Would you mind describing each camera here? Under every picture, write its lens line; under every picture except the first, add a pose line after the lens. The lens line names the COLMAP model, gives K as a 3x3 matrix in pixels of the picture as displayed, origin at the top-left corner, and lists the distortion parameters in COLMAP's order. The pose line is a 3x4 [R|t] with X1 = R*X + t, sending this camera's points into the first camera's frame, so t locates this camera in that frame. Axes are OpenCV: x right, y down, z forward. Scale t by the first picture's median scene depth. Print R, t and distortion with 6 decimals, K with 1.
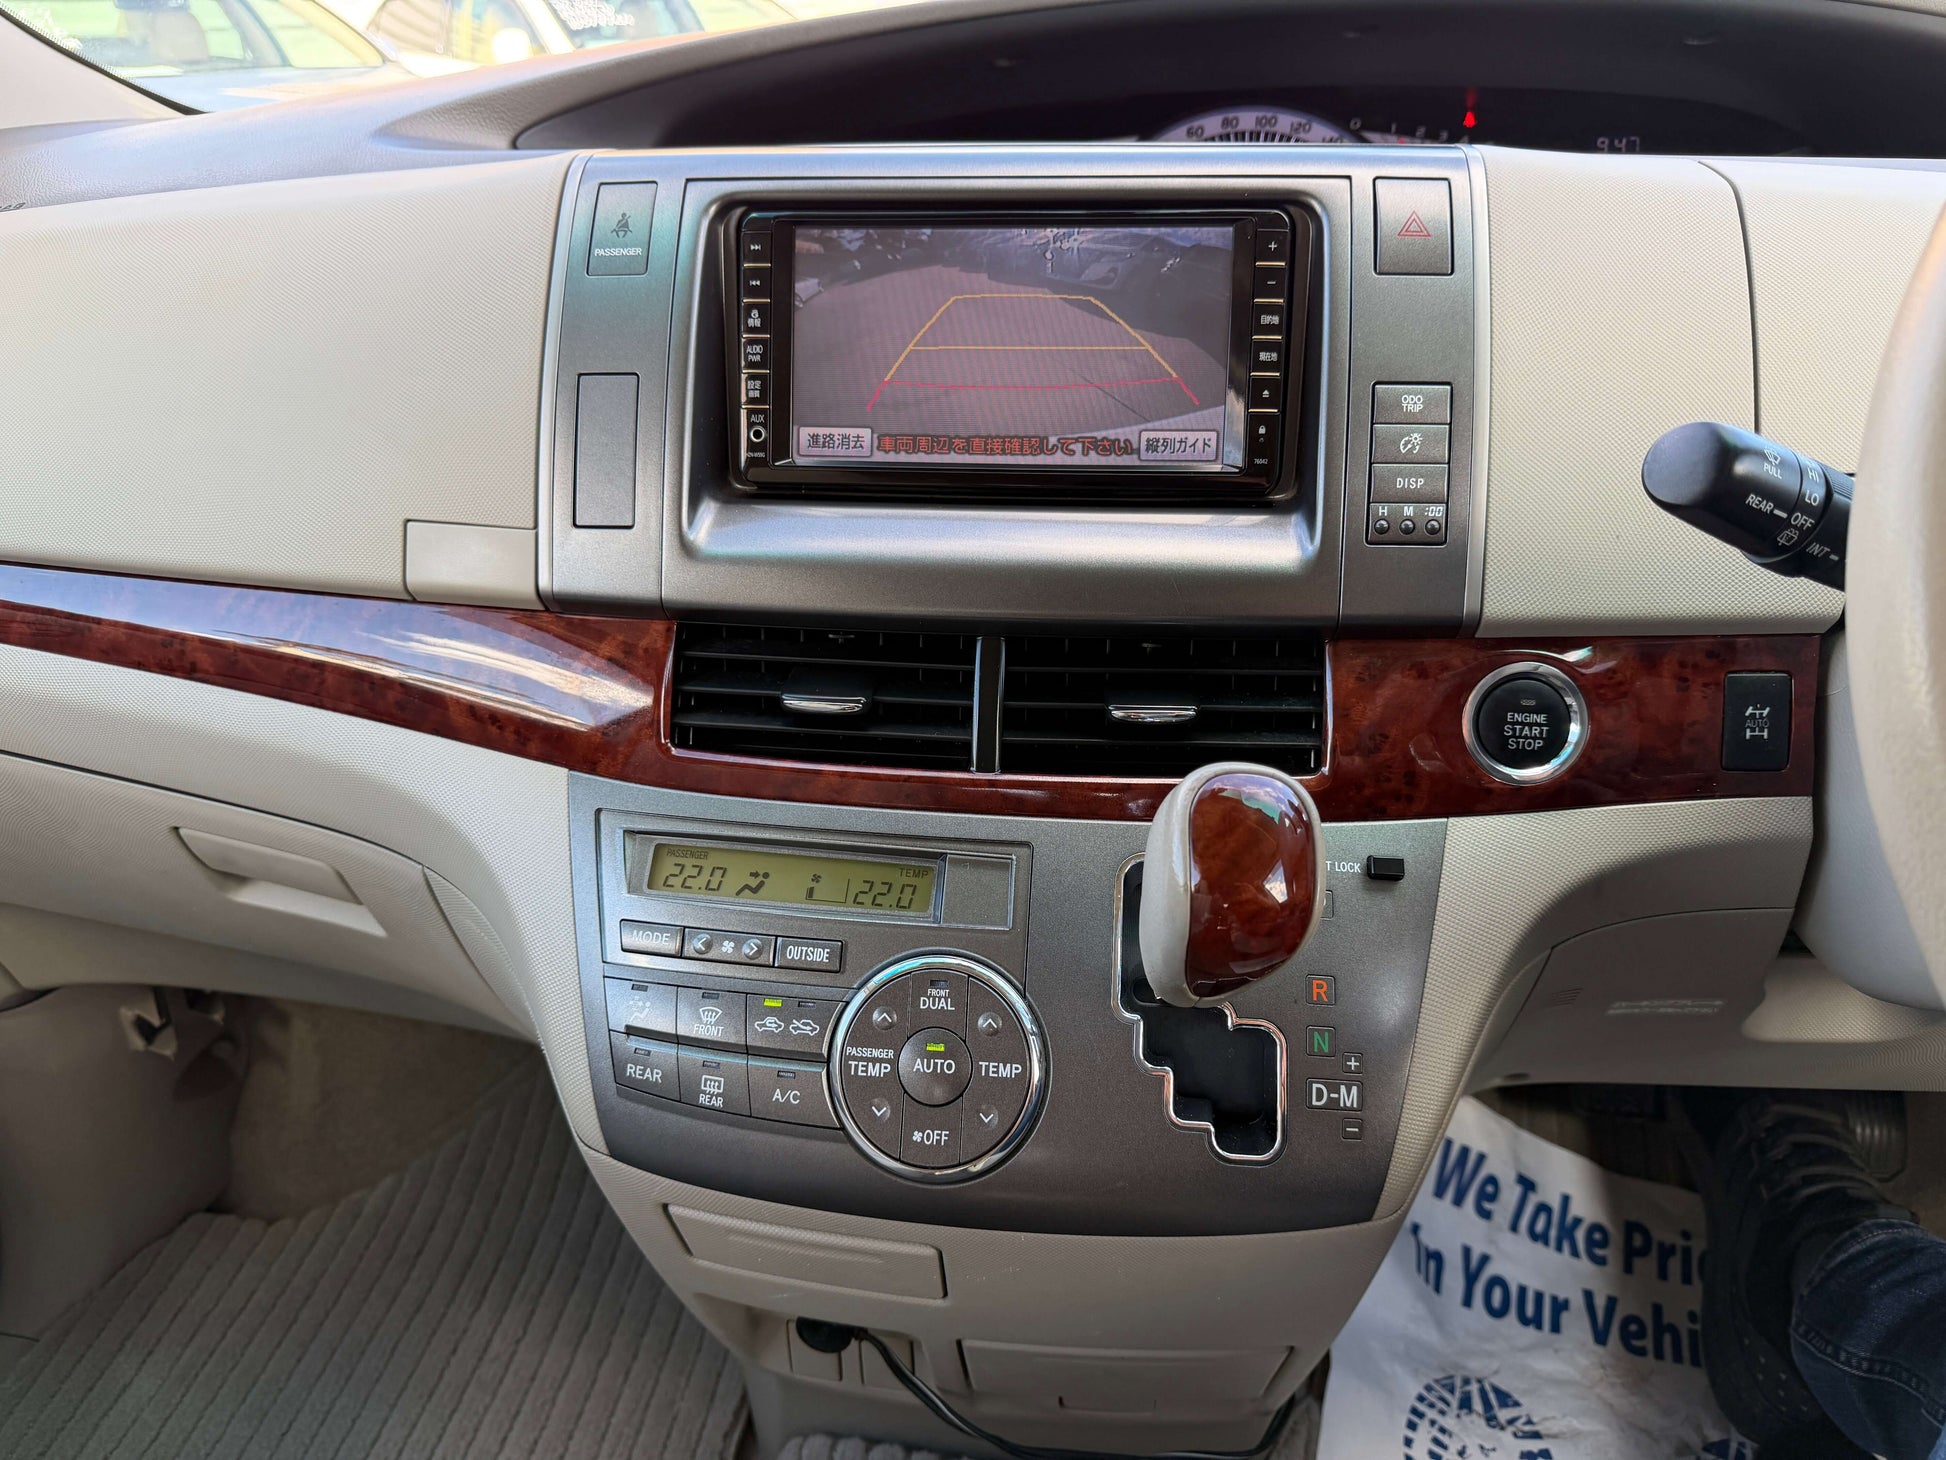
lens RADIAL K [[1411.6, 0, 973.0], [0, 1411.6, 730.0], [0, 0, 1]] dist [-0.012986, -0.002146]
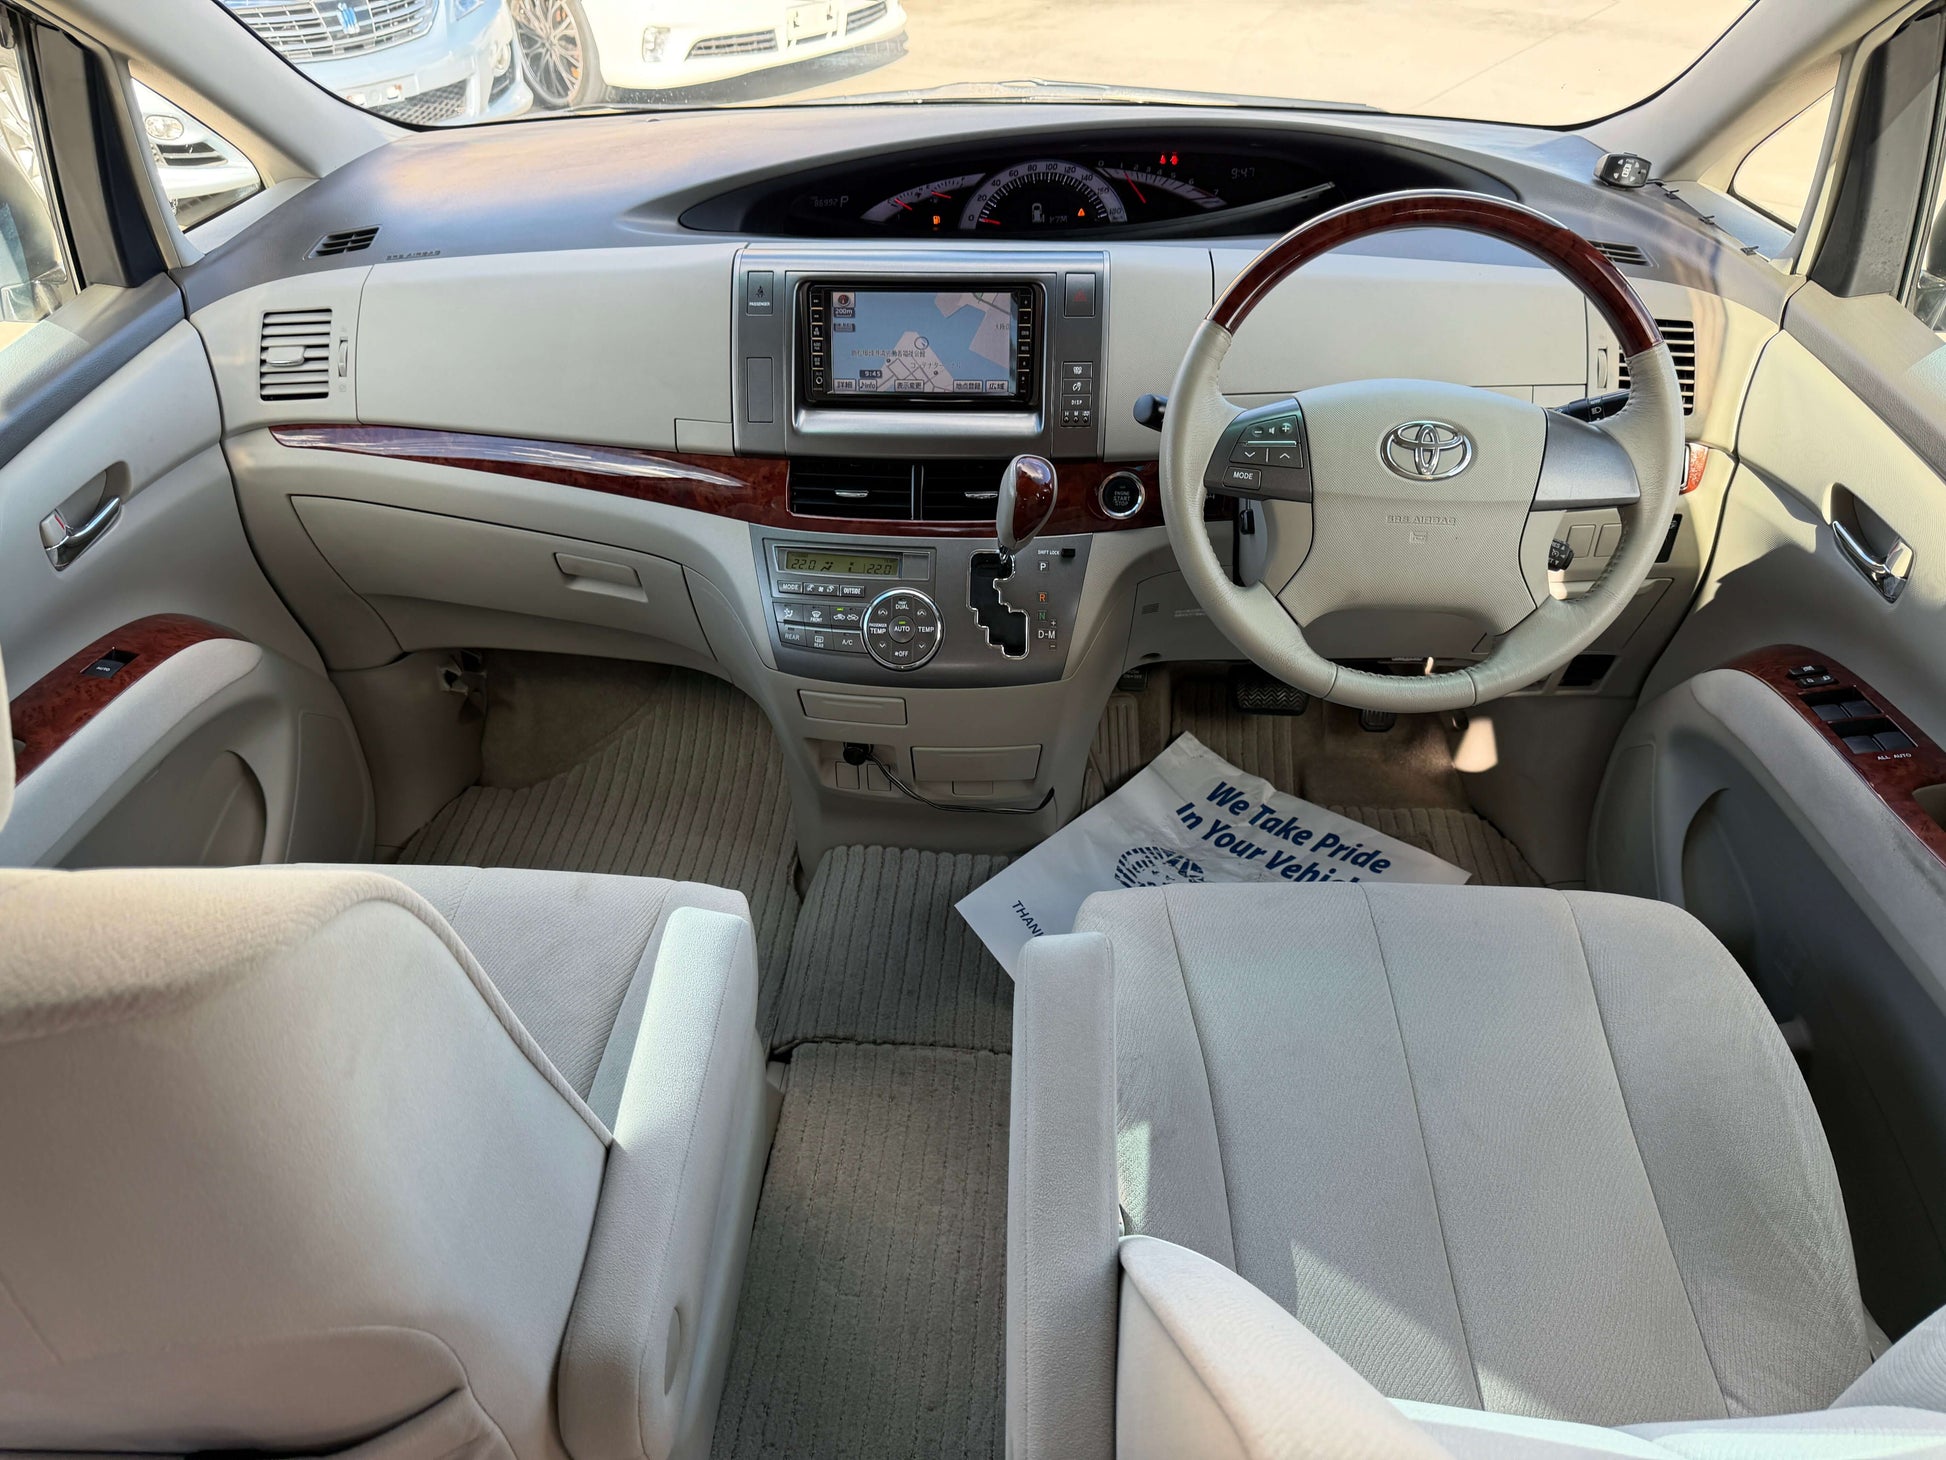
lens RADIAL K [[1190.4, 0, 951.6], [0, 1190.4, 728.3], [0, 0, 1]] dist [0.115675, 0.000274]
pose [[0.997876, -0.031297, 0.057125, -0.063475], [0.020519, 0.983389, 0.180346, 0.011667], [-0.061820, -0.178791, 0.981943, -1.193713]]
